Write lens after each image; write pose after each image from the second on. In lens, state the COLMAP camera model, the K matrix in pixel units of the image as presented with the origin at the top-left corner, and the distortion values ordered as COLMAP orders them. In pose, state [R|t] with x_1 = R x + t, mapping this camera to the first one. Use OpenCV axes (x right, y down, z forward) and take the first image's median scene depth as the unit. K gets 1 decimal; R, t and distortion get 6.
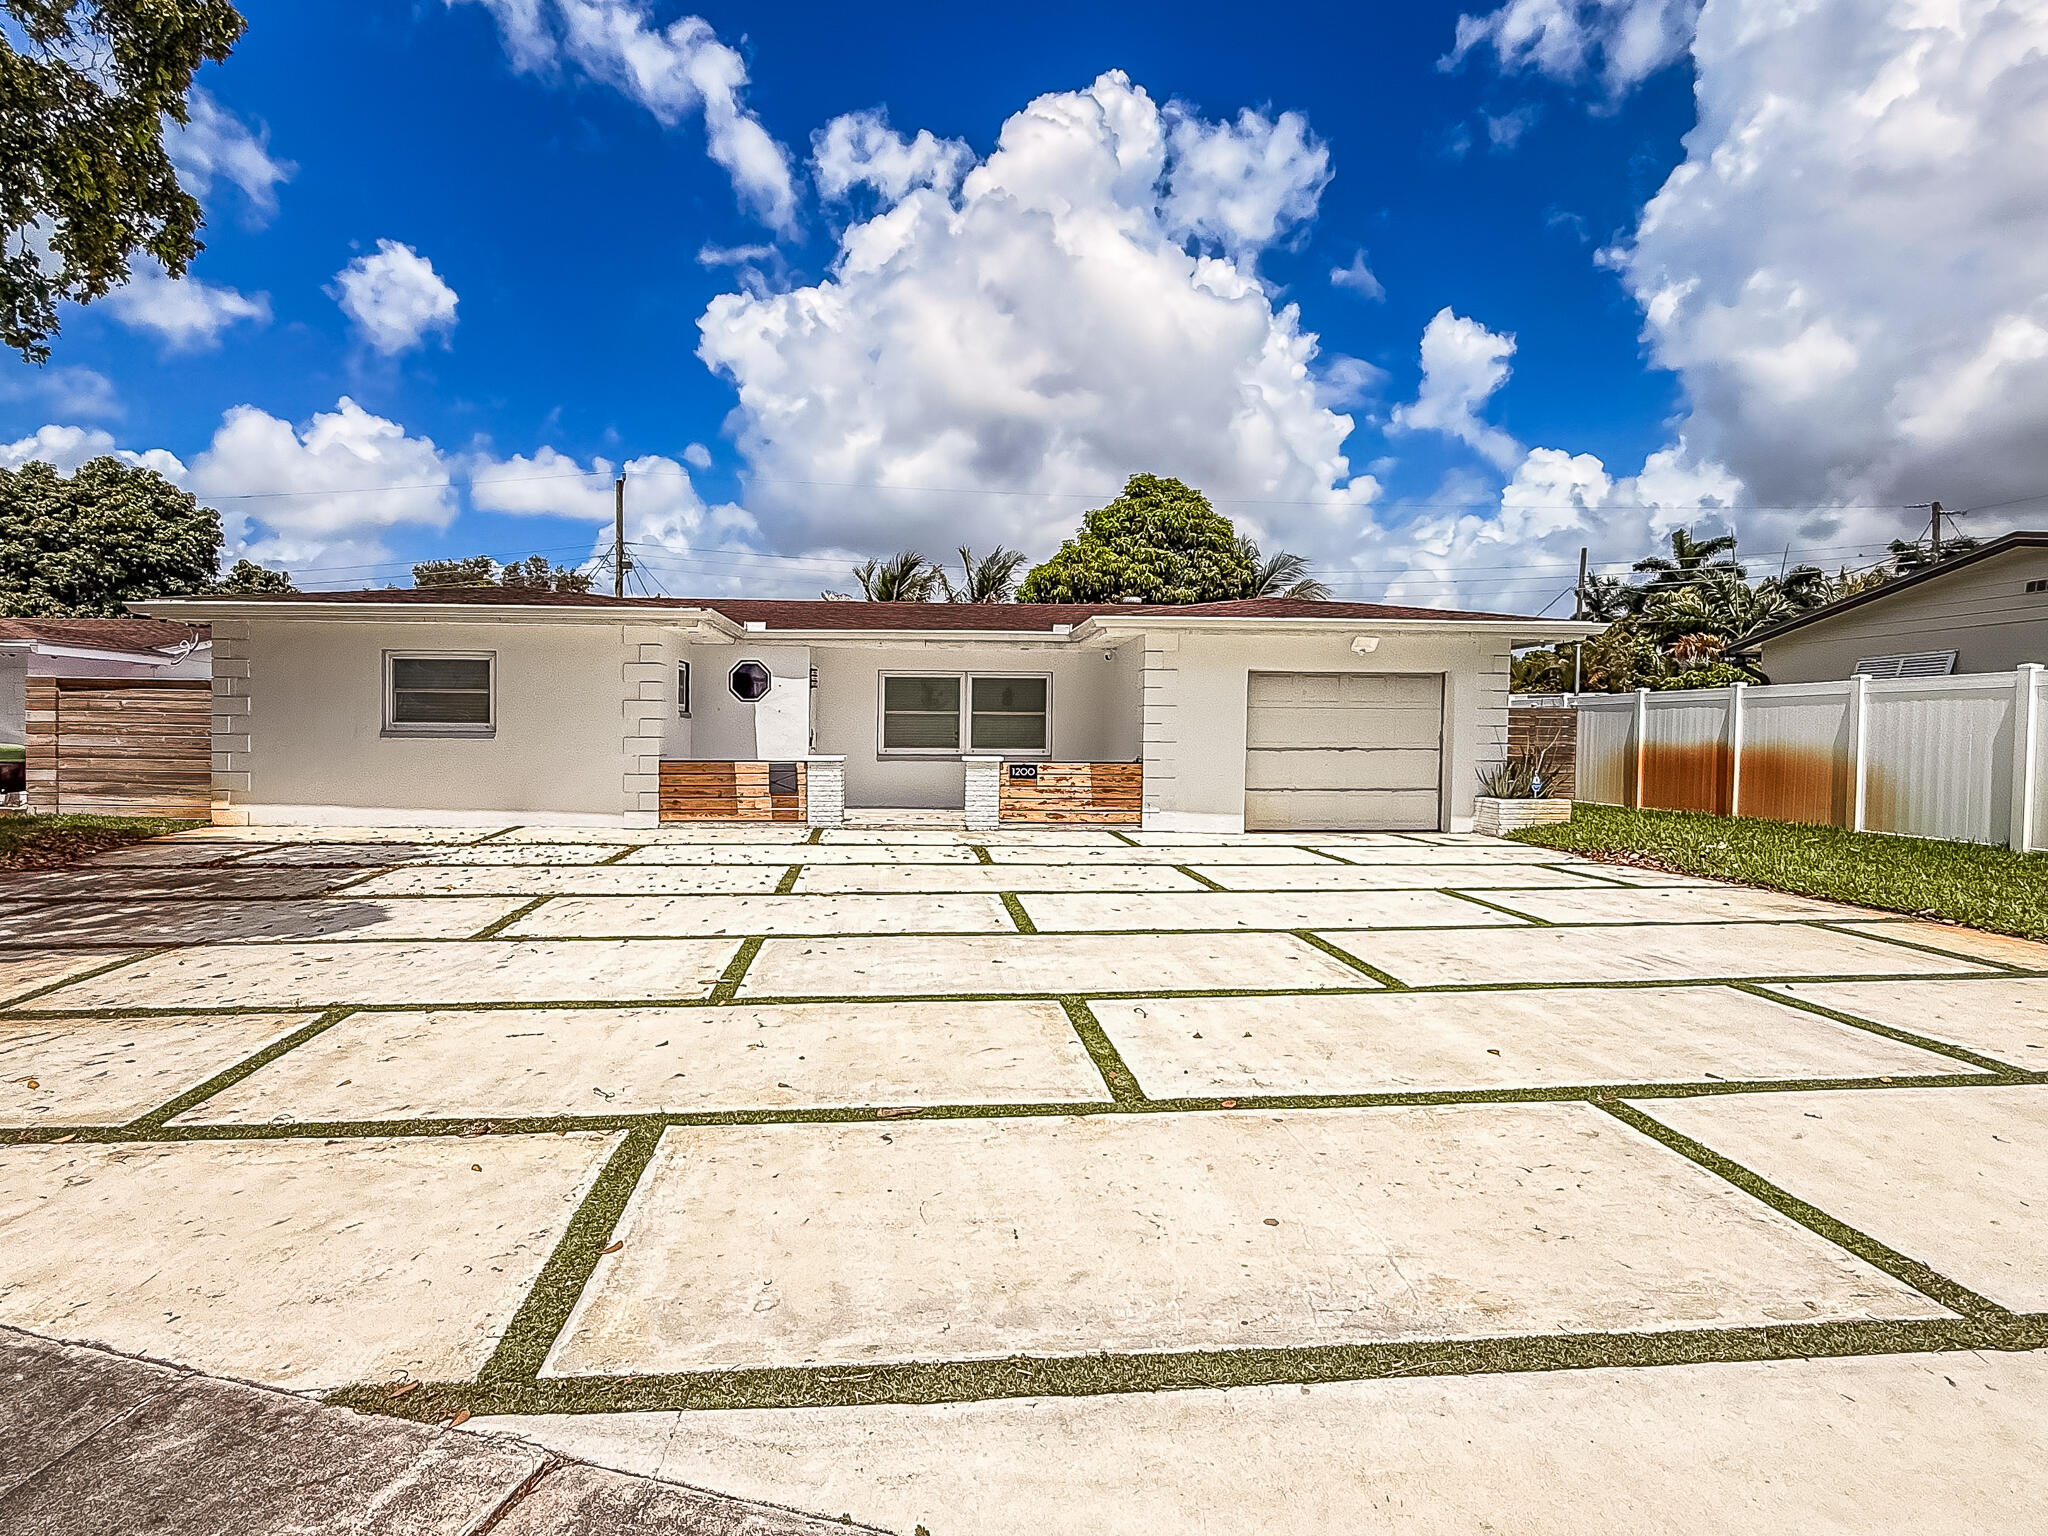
lens RADIAL K [[891.8, 0, 1031.6], [0, 891.8, 727.3], [0, 0, 1]] dist [0.001190, 0.001332]
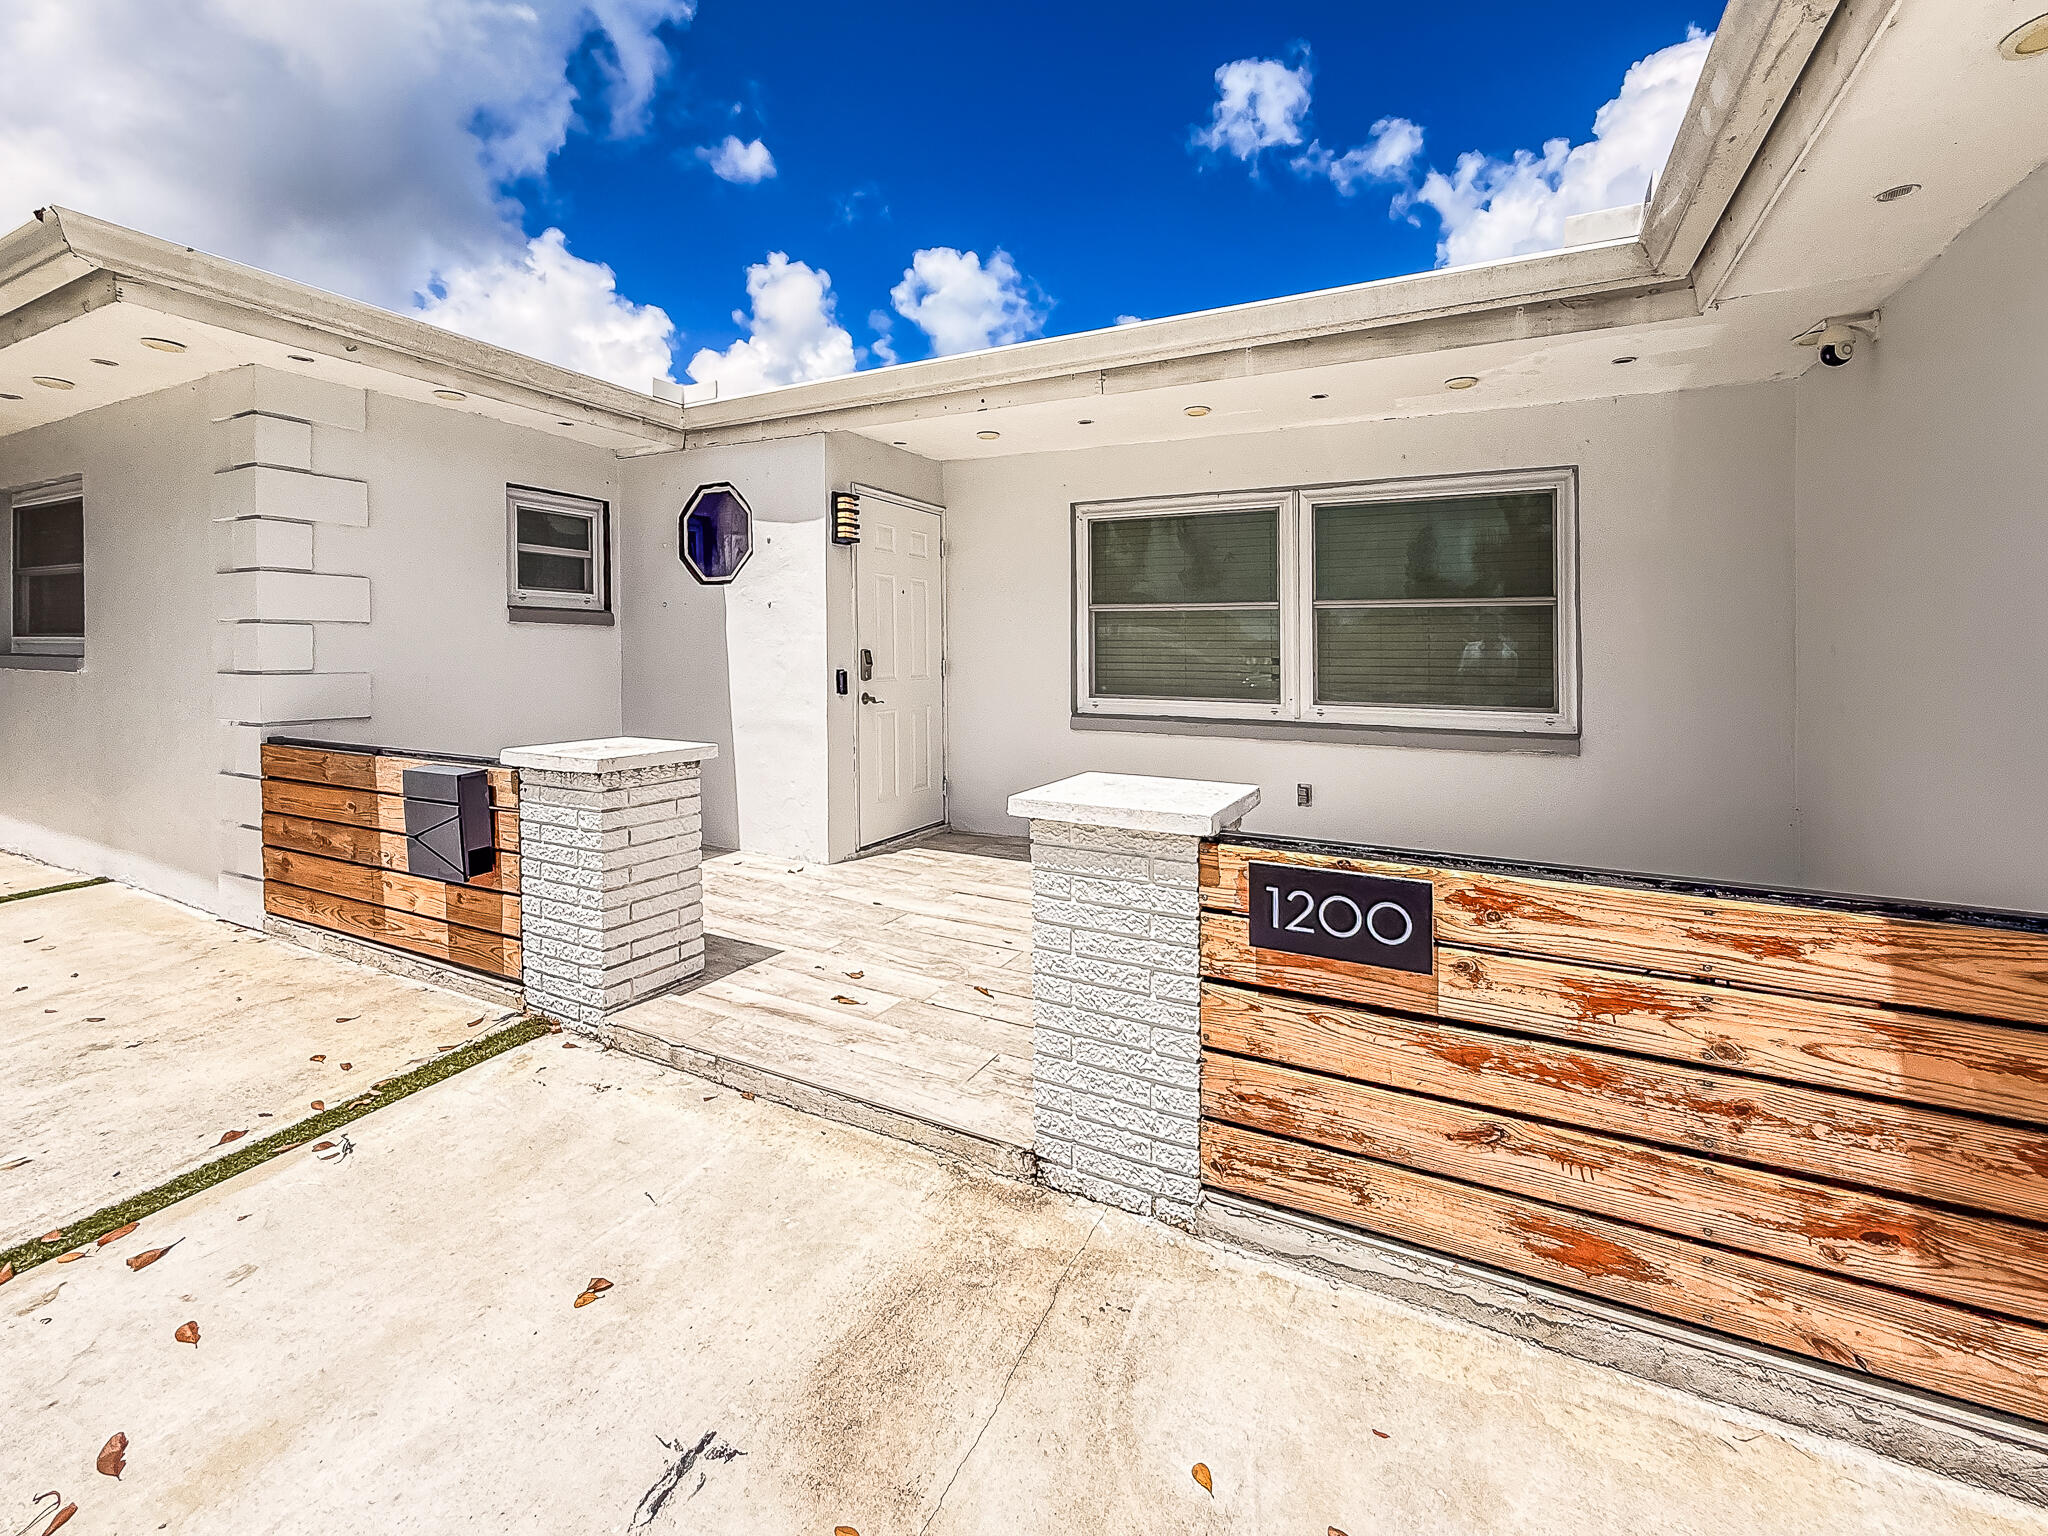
lens RADIAL K [[871.3, 0, 1026.1], [0, 871.3, 592.0], [0, 0, 1]] dist [0.000190, 0.000078]
pose [[0.839504, -0.037212, -0.542077, 0.028373], [0.006497, 0.998268, -0.058468, -0.000474], [0.543314, 0.045562, 0.838292, 0.737909]]
